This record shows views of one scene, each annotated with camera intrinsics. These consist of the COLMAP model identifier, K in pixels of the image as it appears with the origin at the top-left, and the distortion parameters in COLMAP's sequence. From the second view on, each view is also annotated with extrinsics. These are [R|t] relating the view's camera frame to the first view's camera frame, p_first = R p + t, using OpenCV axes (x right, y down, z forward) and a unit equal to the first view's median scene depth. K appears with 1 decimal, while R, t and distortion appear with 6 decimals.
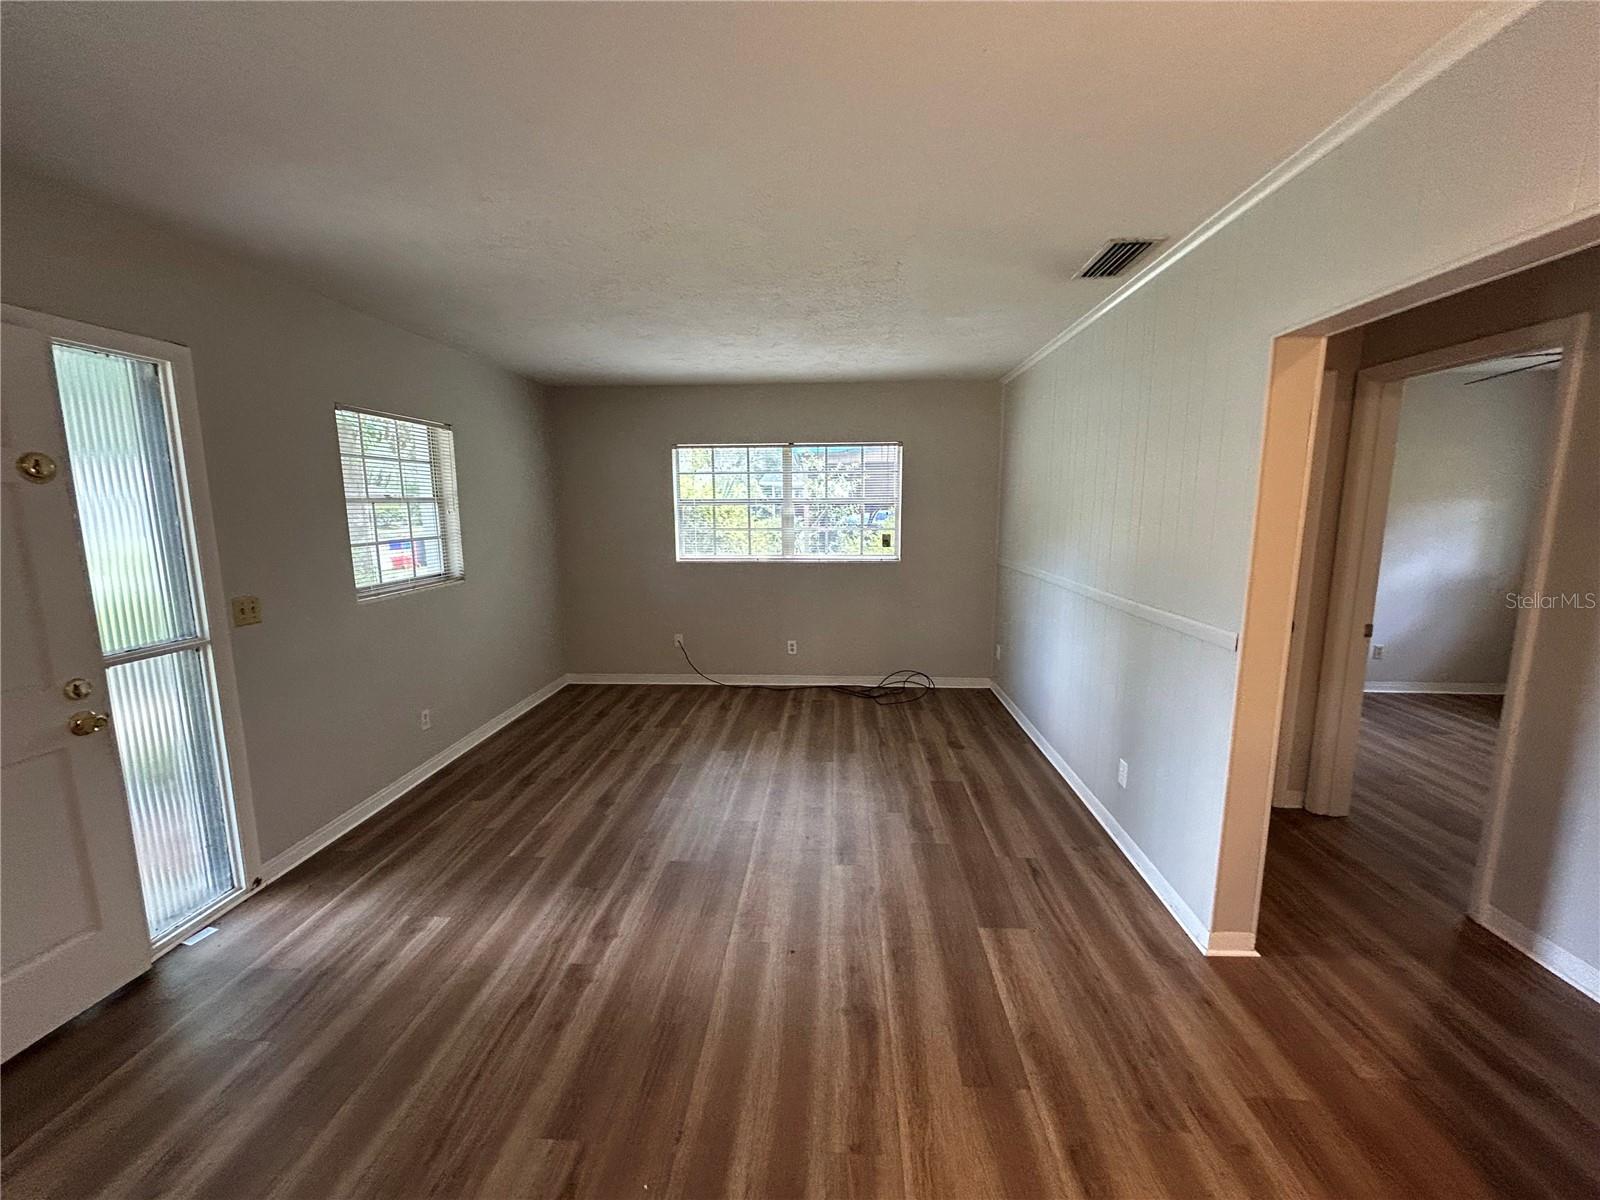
lens RADIAL K [[639.4, 0, 797.4], [0, 639.4, 601.7], [0, 0, 1]] dist [-0.001169, -0.000587]
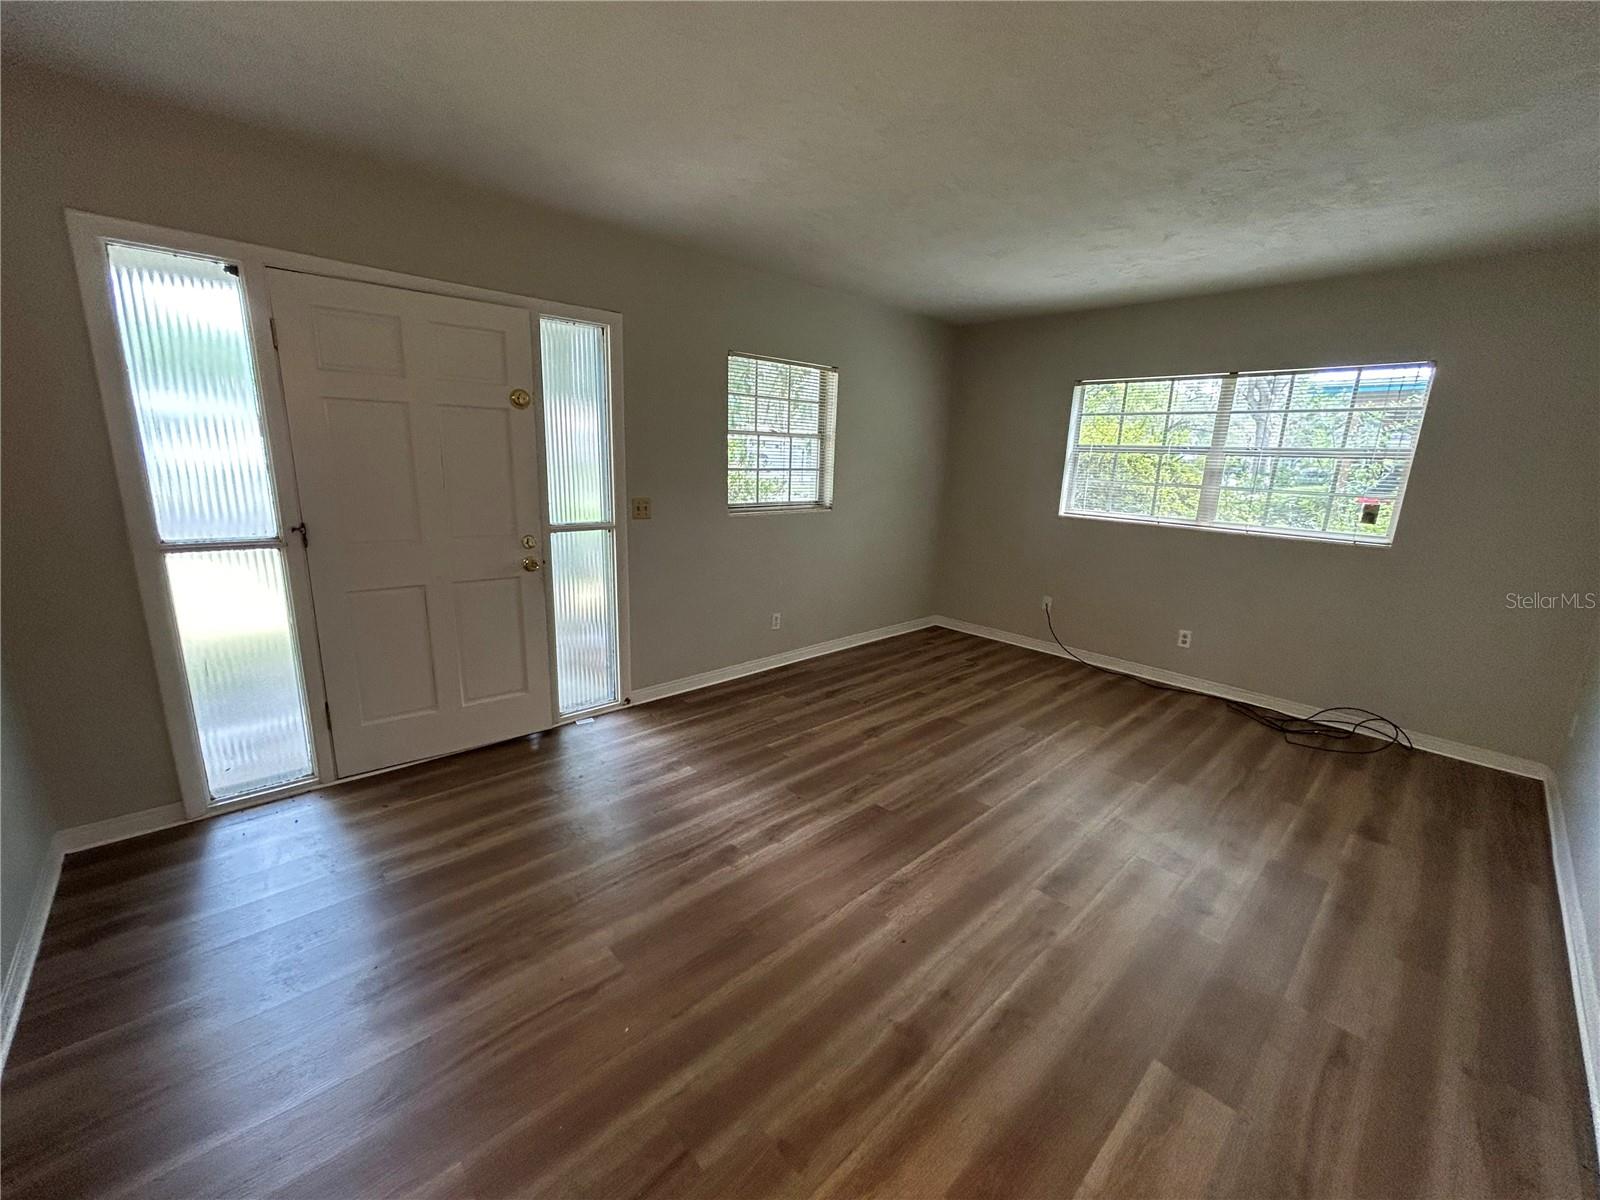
lens RADIAL K [[639.4, 0, 799.2], [0, 639.4, 600.6], [0, 0, 1]] dist [-0.001169, -0.000587]
pose [[0.725966, 0.185446, -0.662256, 0.251193], [-0.141812, 0.982629, 0.119703, -0.002728], [0.672950, 0.007015, 0.739654, 0.156012]]
